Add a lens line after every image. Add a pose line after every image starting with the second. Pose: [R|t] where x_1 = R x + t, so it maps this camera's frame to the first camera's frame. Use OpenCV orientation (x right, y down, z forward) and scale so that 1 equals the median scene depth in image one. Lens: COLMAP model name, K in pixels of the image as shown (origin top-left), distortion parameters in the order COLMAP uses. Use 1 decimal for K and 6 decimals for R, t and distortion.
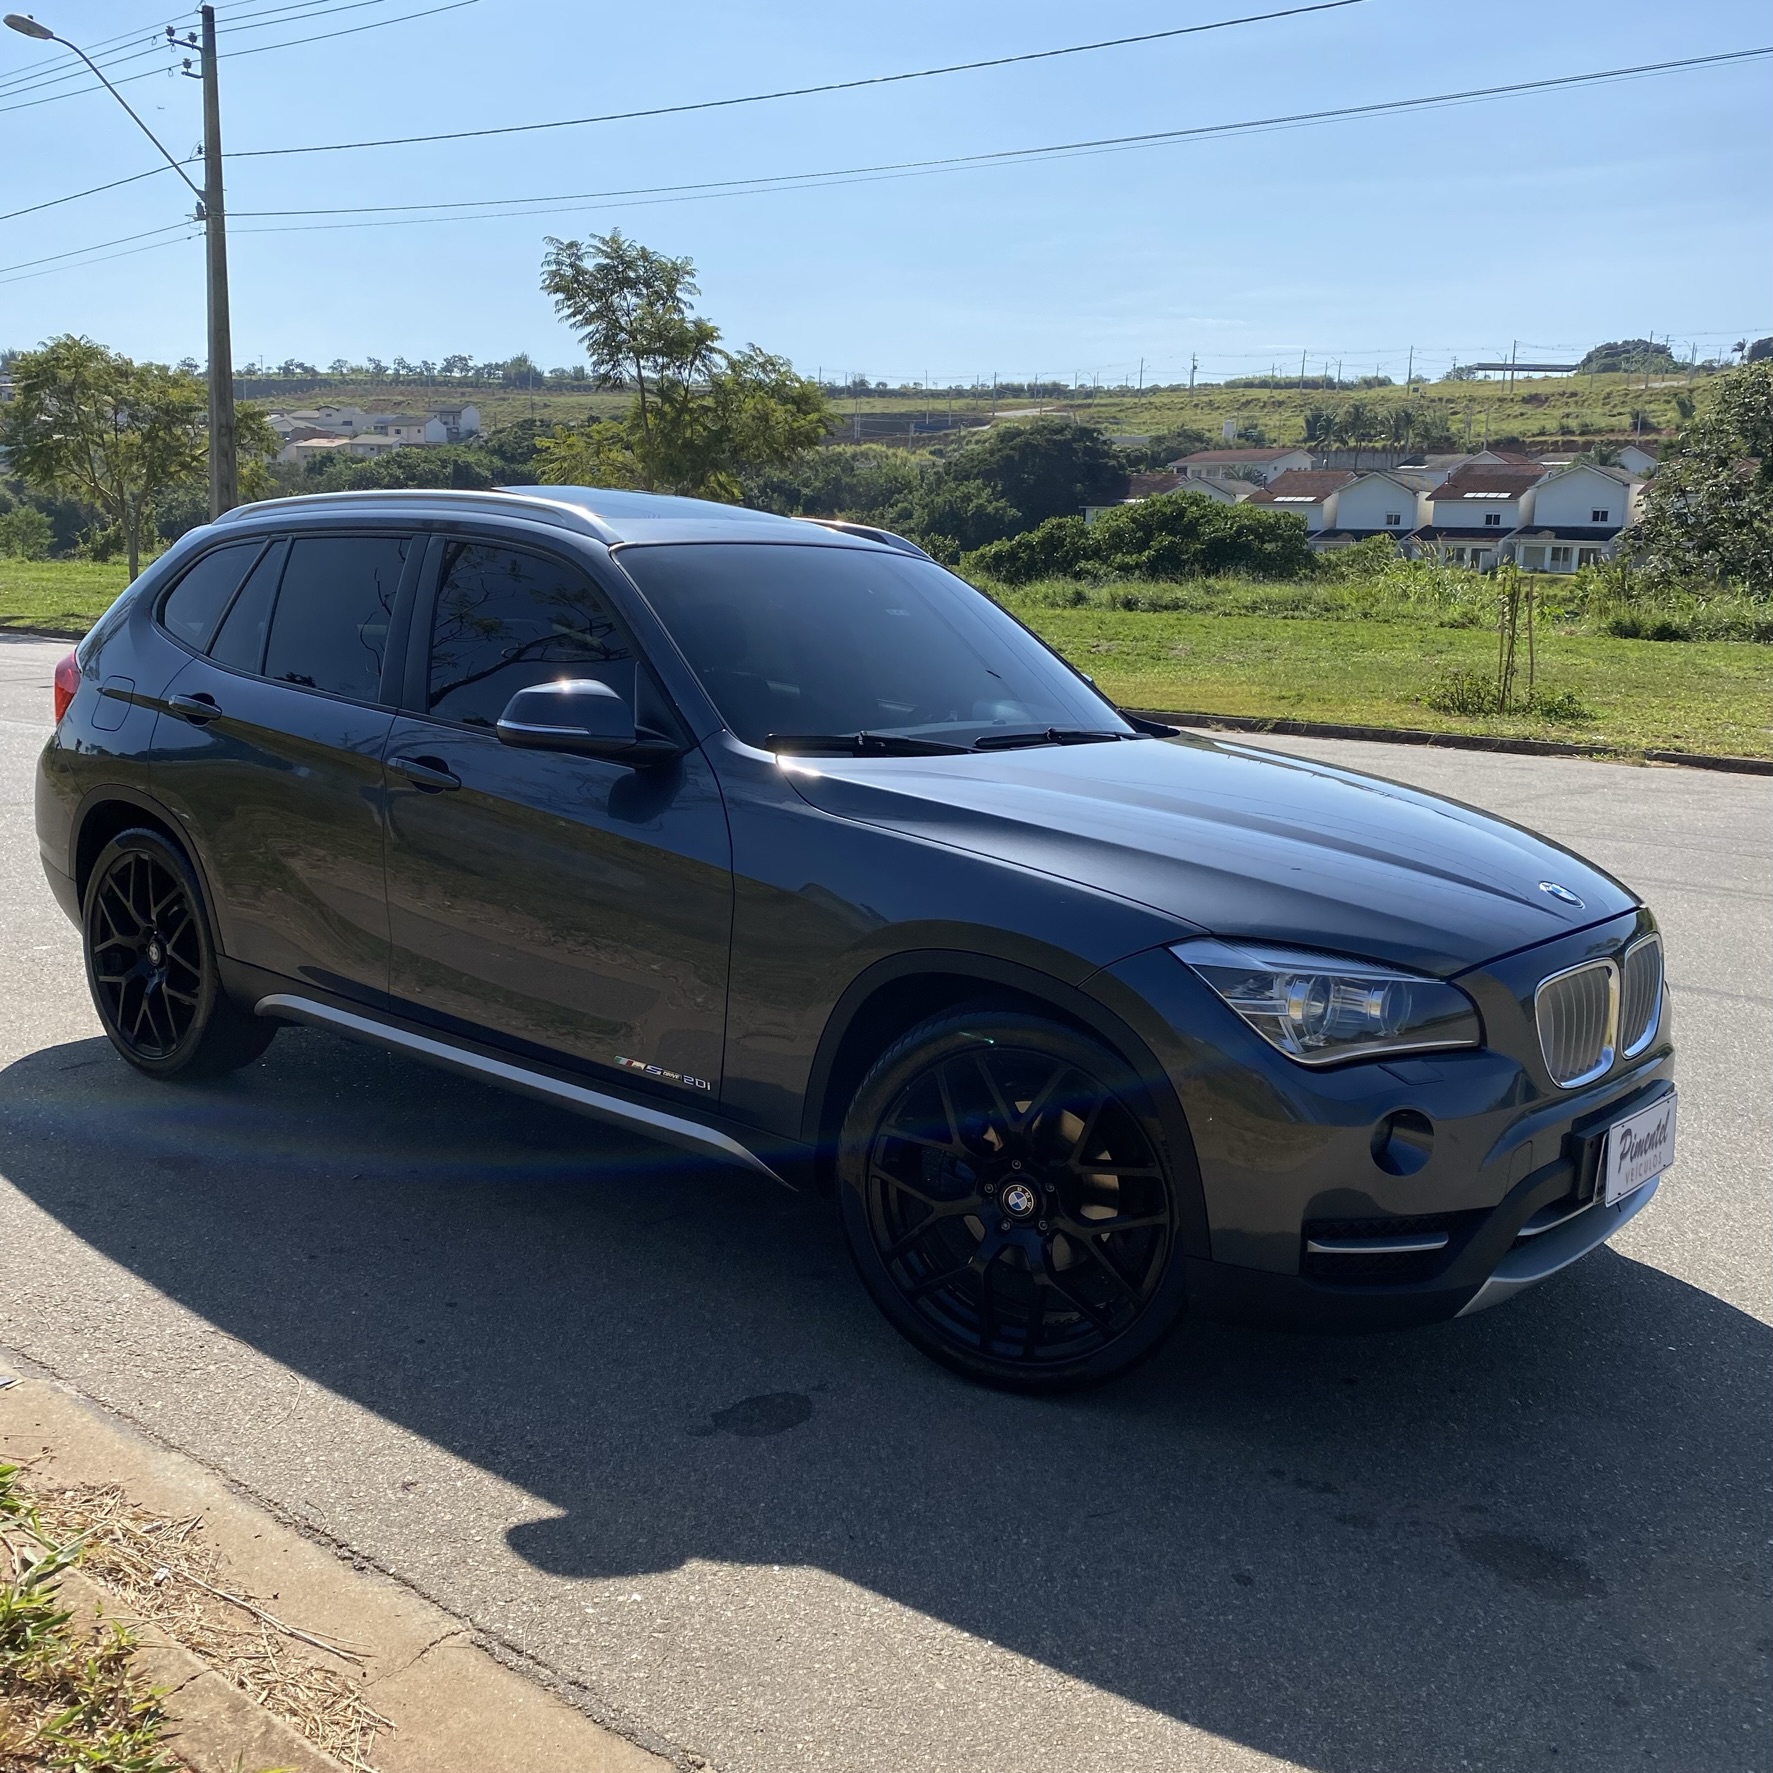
lens RADIAL K [[1802.6, 0, 886.5], [0, 1802.6, 886.5], [0, 0, 1]] dist [0.046565, -0.016121]
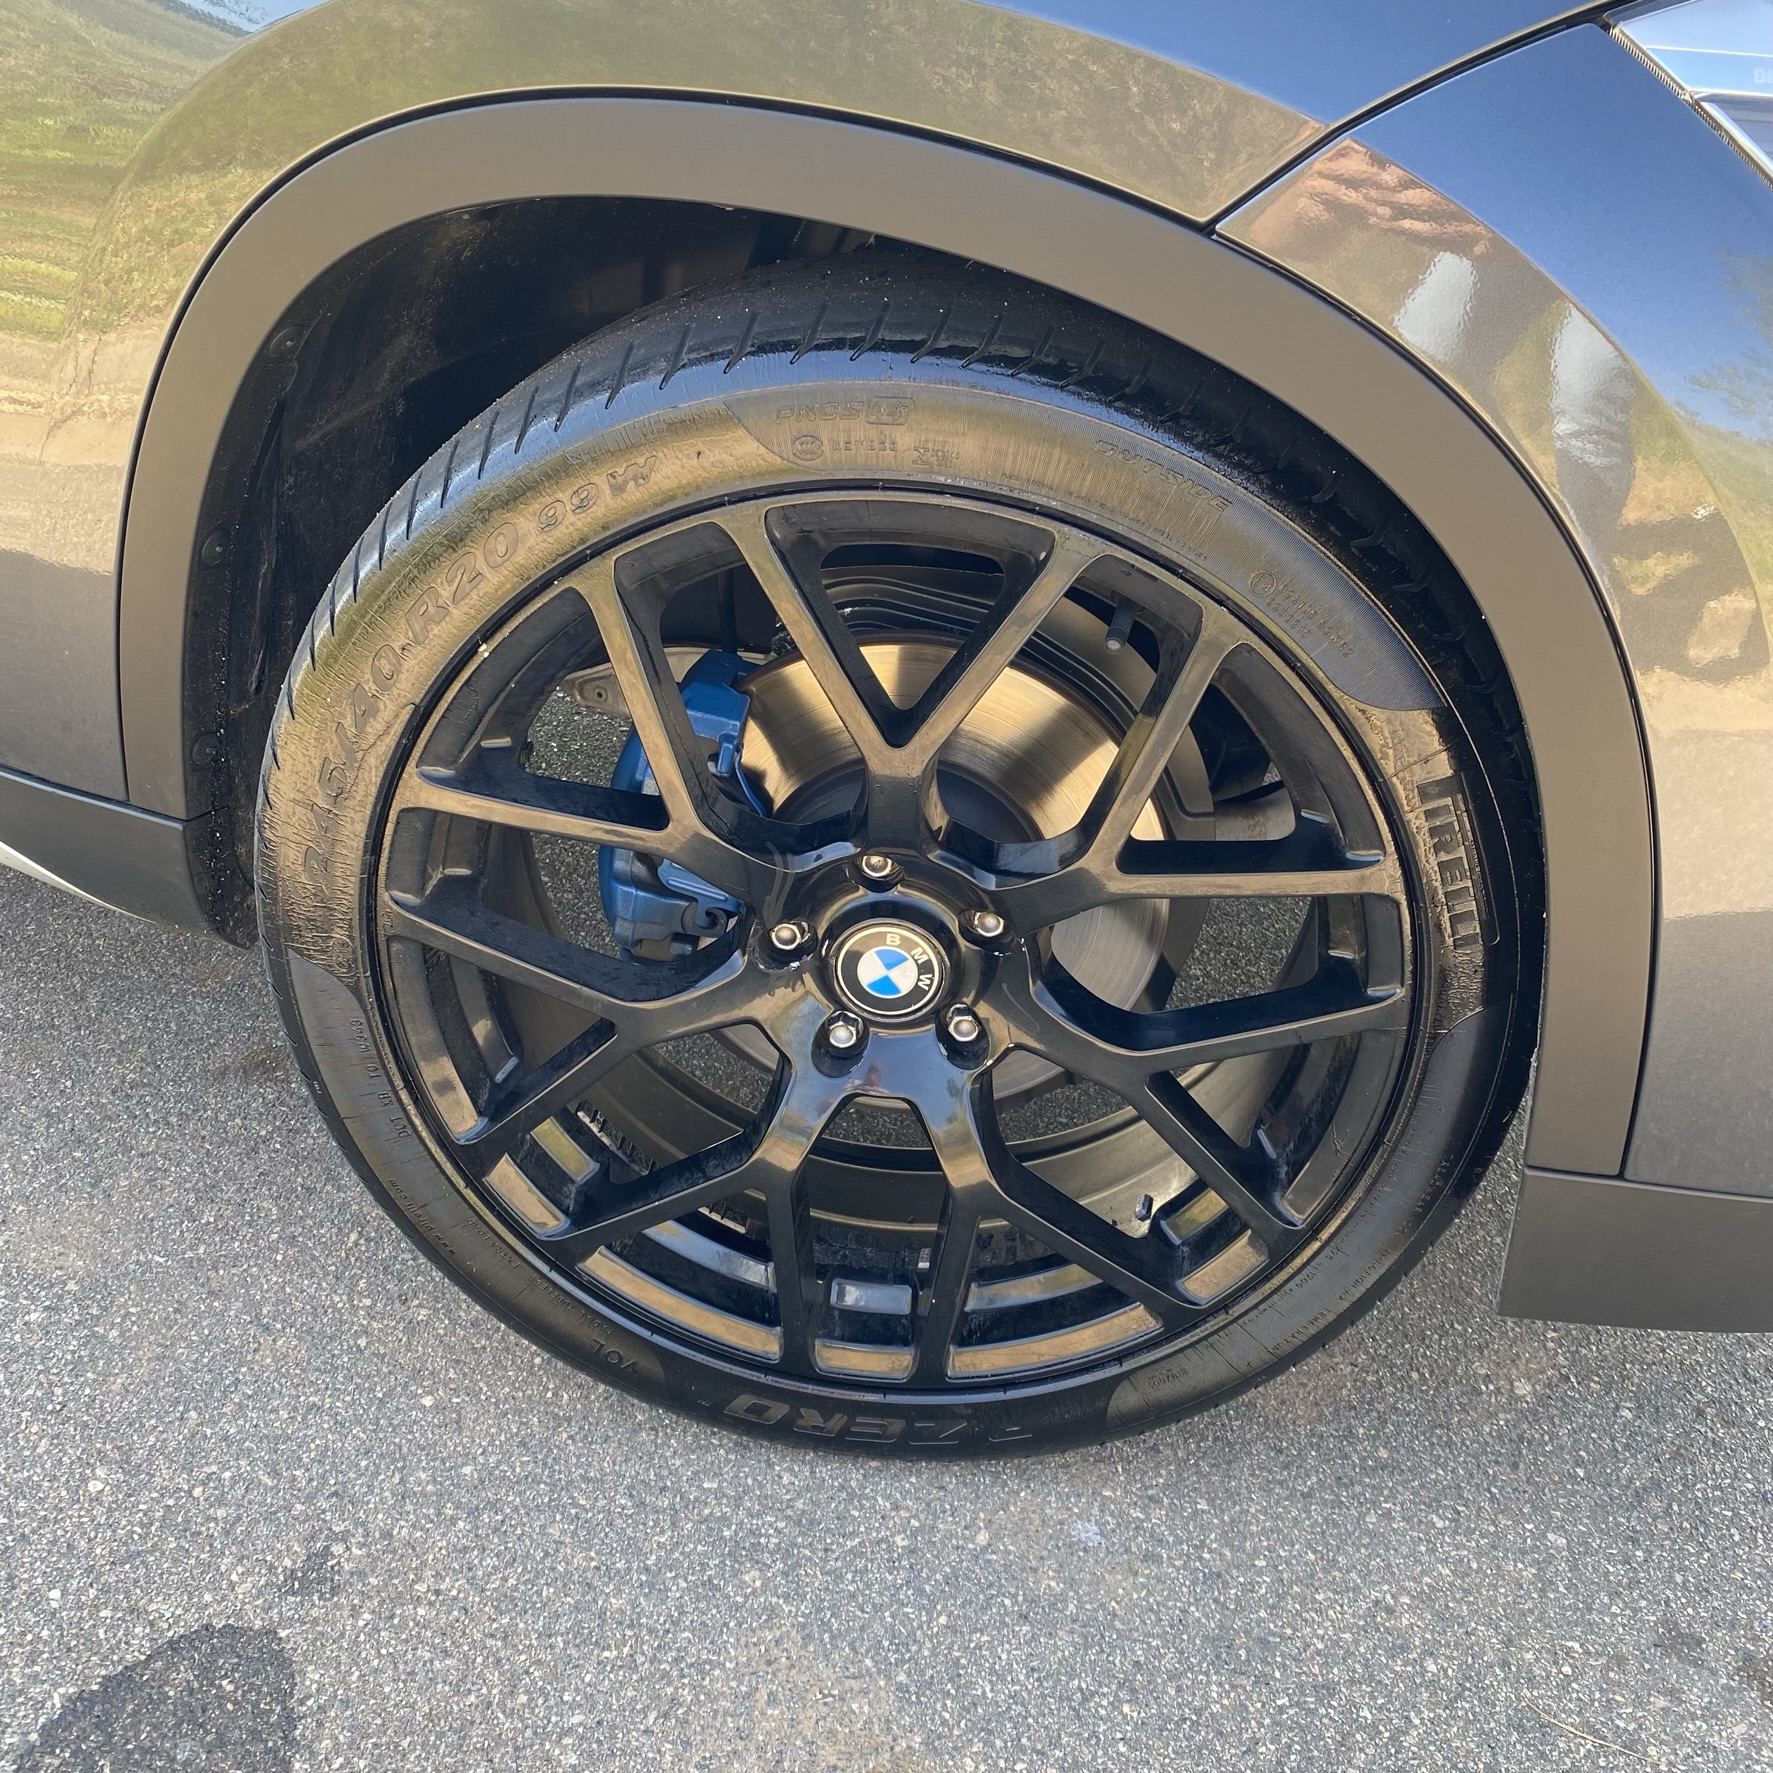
lens RADIAL K [[1802.6, 0, 886.5], [0, 1802.6, 886.5], [0, 0, 1]] dist [0.046565, -0.016121]
pose [[0.956541, -0.135503, 0.258203, -0.005882], [0.029251, 0.925596, 0.377382, 0.042580], [-0.290128, -0.353428, 0.889334, 0.727440]]
